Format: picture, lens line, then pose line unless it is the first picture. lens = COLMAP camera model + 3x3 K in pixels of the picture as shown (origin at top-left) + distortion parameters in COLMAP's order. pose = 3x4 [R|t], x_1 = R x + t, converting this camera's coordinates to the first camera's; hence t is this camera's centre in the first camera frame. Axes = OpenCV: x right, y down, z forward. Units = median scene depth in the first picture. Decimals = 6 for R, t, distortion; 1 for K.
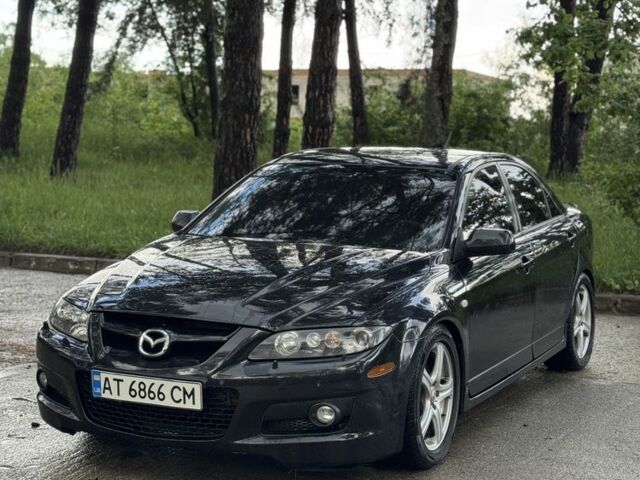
lens RADIAL K [[1182.0, 0, 320.0], [0, 1182.0, 240.0], [0, 0, 1]] dist [0.215843, -0.164975]
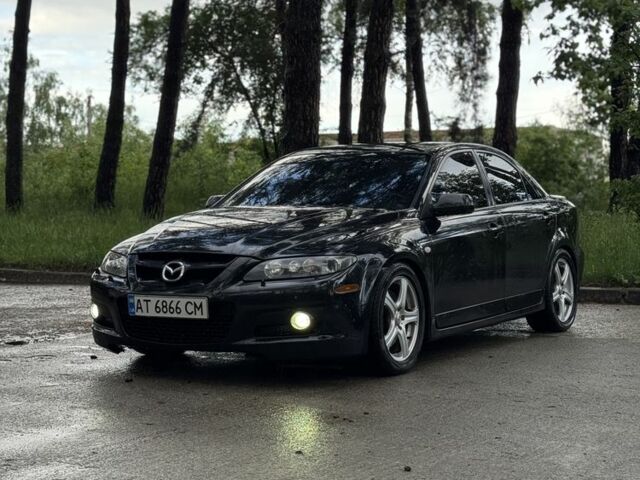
lens RADIAL K [[1182.0, 0, 320.0], [0, 1182.0, 240.0], [0, 0, 1]] dist [0.215843, -0.164975]
pose [[0.996086, -0.024695, -0.084869, 0.060931], [0.019724, 0.998068, -0.058914, 0.060602], [0.086160, 0.057010, 0.994649, -0.131181]]
